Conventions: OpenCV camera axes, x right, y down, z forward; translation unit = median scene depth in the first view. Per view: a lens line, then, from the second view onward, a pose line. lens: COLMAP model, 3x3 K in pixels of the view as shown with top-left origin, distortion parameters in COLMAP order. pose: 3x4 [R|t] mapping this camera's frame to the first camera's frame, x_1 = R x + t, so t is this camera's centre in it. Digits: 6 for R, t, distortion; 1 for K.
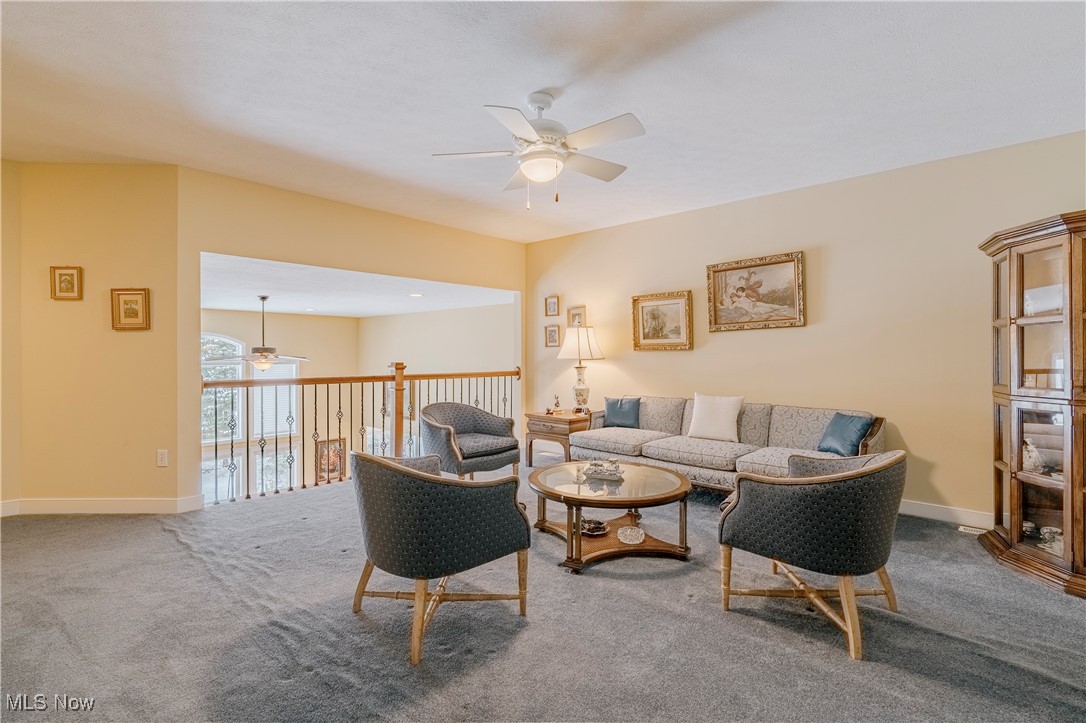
lens RADIAL K [[531.2, 0, 538.5], [0, 531.2, 353.1], [0, 0, 1]] dist [0.002550, 0.000910]
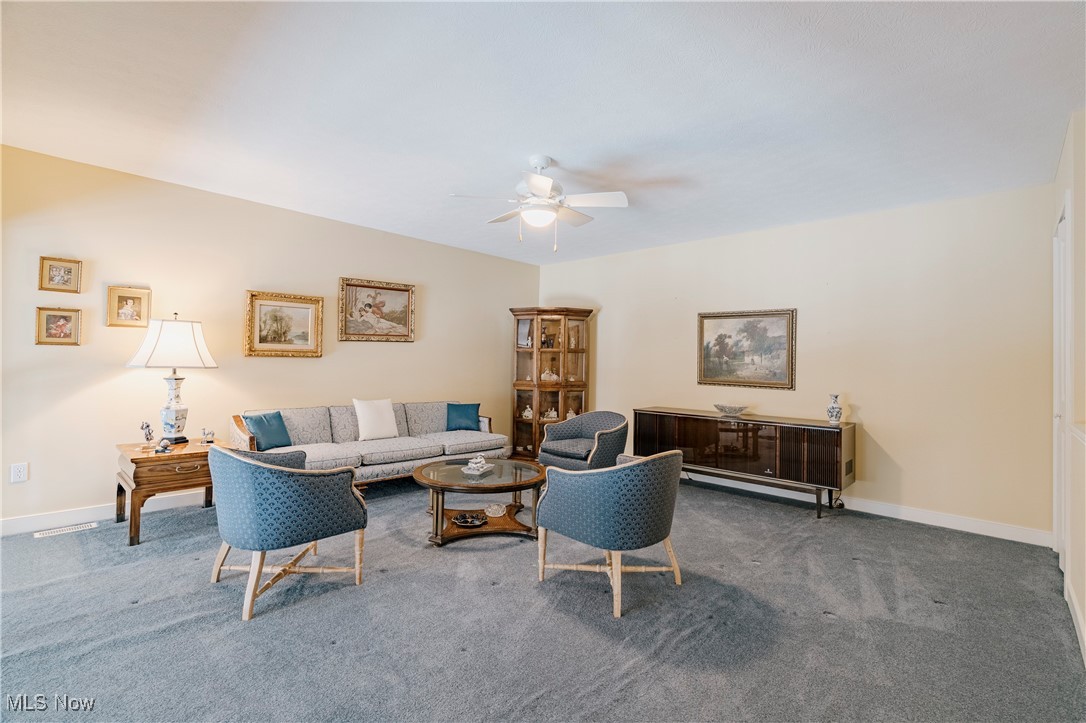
lens RADIAL K [[500.4, 0, 547.2], [0, 500.4, 358.1], [0, 0, 1]] dist [-0.004705, -0.000371]
pose [[-0.015216, 0.009096, 0.999843, -0.676129], [-0.022910, 0.999693, -0.009443, -0.005791], [-0.999622, -0.023050, -0.015003, 0.610659]]
